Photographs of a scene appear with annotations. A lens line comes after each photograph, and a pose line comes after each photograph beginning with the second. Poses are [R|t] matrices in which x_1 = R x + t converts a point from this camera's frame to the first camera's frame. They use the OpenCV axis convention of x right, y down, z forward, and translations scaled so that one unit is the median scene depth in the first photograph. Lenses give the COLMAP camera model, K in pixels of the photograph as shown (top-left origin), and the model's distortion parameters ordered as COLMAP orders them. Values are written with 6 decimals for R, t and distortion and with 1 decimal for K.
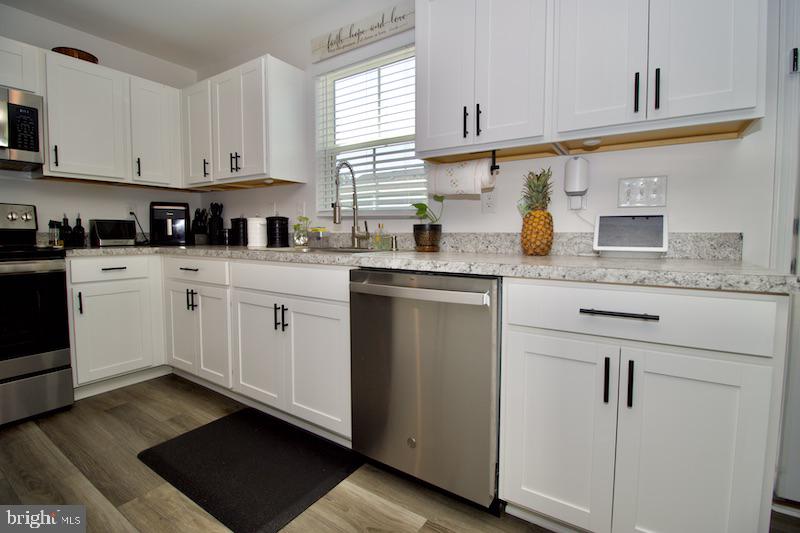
lens RADIAL K [[372.6, 0, 400.0], [0, 372.6, 257.3], [0, 0, 1]] dist [0.000808, -0.013344]
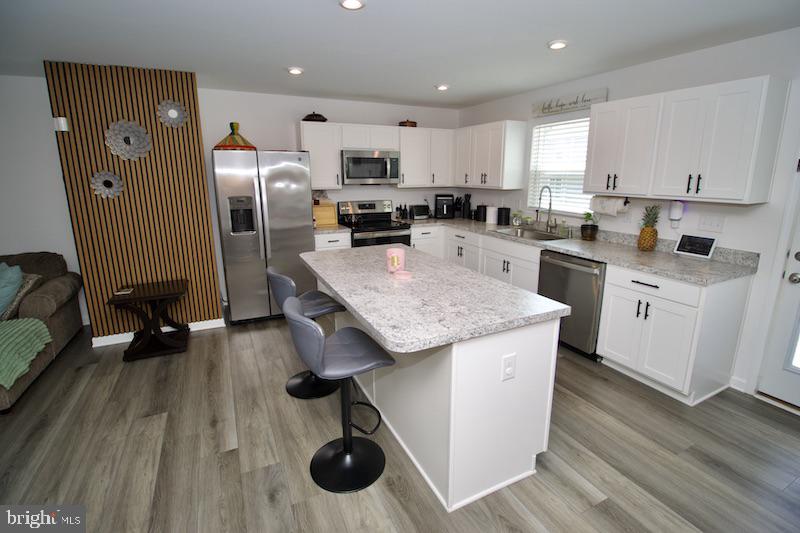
lens RADIAL K [[379.9, 0, 398.3], [0, 379.9, 256.0], [0, 0, 1]] dist [-0.000354, -0.013681]
pose [[0.860153, 0.105267, -0.499054, 0.183701], [-0.026269, 0.986314, 0.162770, -0.190295], [0.509359, -0.126897, 0.851147, -0.937551]]
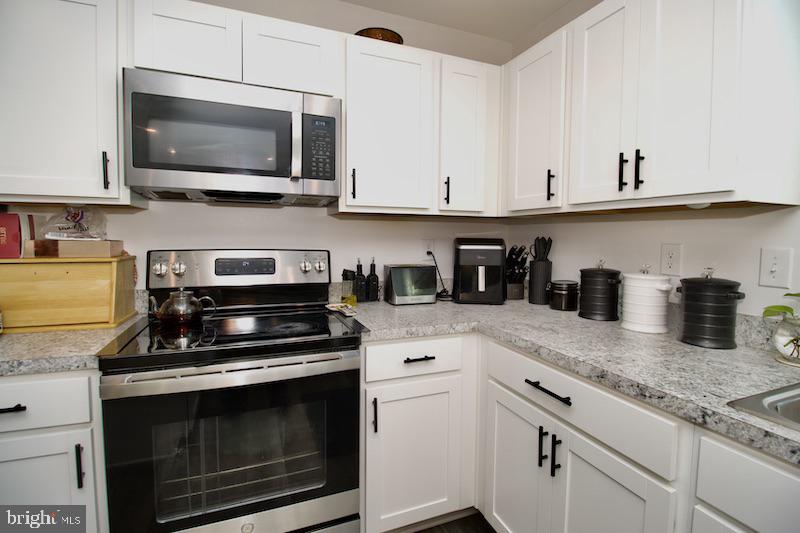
lens RADIAL K [[374.8, 0, 402.0], [0, 374.8, 255.9], [0, 0, 1]] dist [-0.002376, -0.013180]
pose [[0.824923, 0.035635, -0.564120, -0.453185], [-0.042192, 0.999109, 0.001415, -0.143564], [0.563668, 0.022633, 0.825692, 0.468712]]
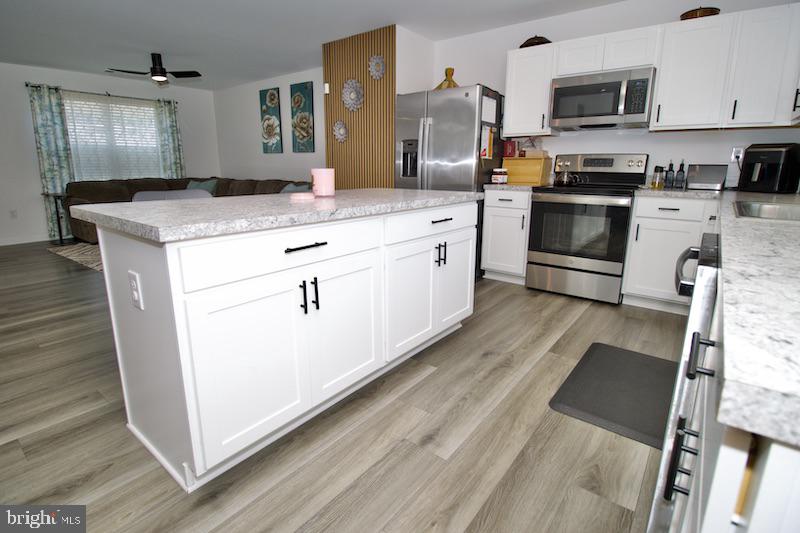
lens RADIAL K [[394.3, 0, 395.9], [0, 394.3, 255.5], [0, 0, 1]] dist [-0.000253, -0.014519]
pose [[-0.089184, 0.217518, -0.971973, 0.539785], [-0.064450, 0.972557, 0.223562, -0.048001], [0.993928, 0.082582, -0.072718, 0.254700]]
